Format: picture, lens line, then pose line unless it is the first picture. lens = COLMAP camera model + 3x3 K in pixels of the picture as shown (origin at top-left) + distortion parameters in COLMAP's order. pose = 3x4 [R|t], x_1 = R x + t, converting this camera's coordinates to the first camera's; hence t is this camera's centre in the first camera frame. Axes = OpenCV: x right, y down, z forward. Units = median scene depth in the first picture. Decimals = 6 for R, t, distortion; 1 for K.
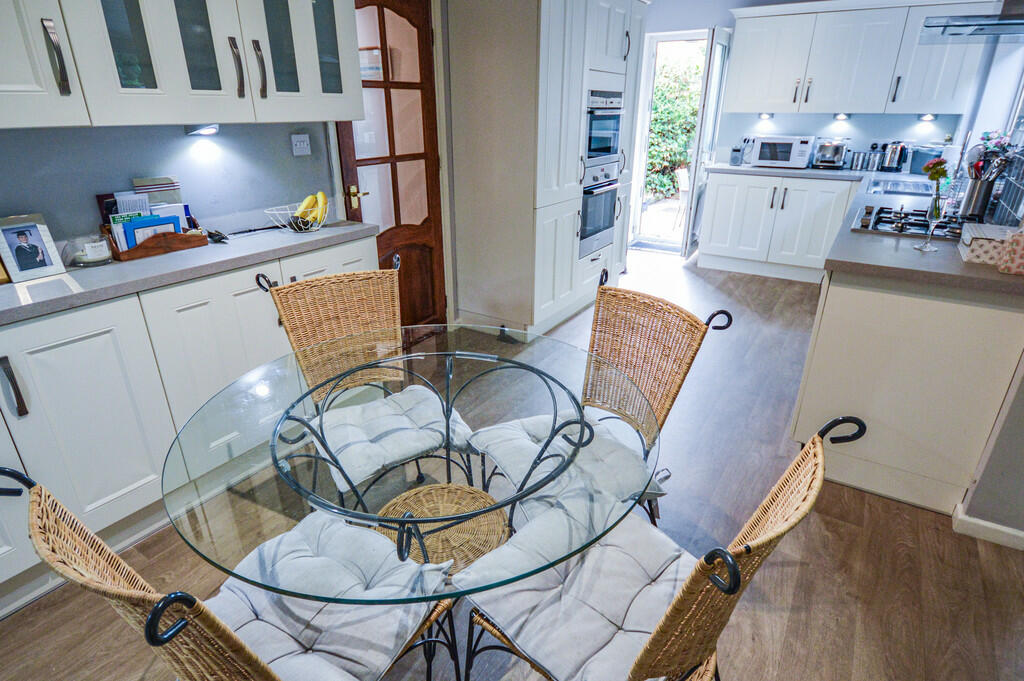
lens RADIAL K [[531.5, 0, 508.3], [0, 531.5, 334.9], [0, 0, 1]] dist [-0.006922, -0.000190]
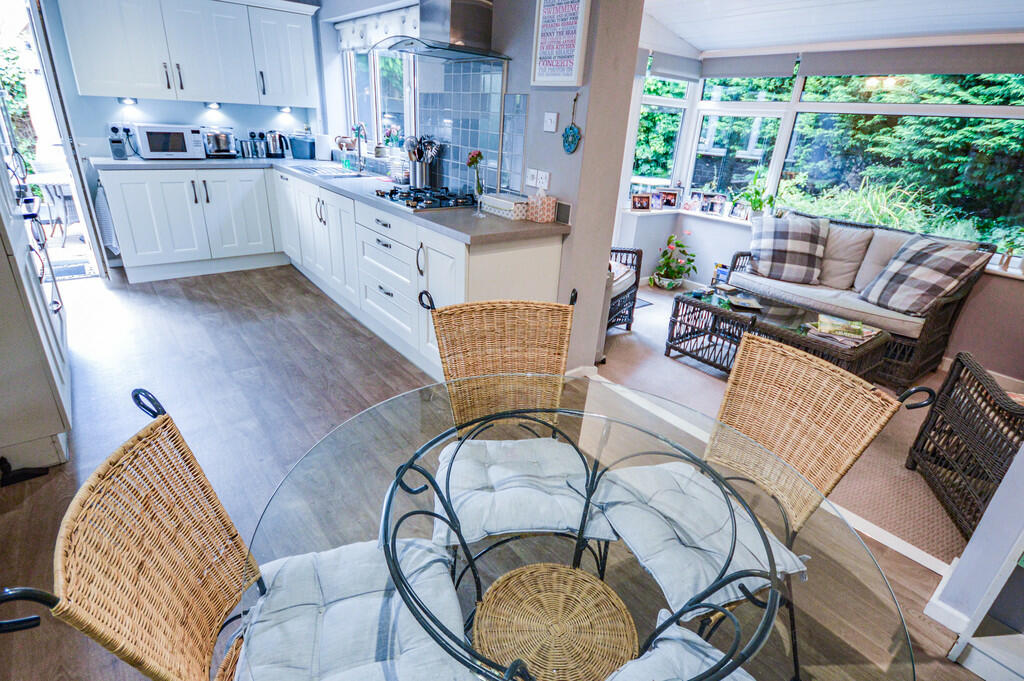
lens RADIAL K [[504.7, 0, 508.0], [0, 504.7, 340.1], [0, 0, 1]] dist [-0.010505, -0.005136]
pose [[0.327246, -0.361557, 0.873033, -0.190376], [0.310214, 0.913804, 0.262163, -0.079802], [-0.892568, 0.185035, 0.411198, 0.187866]]
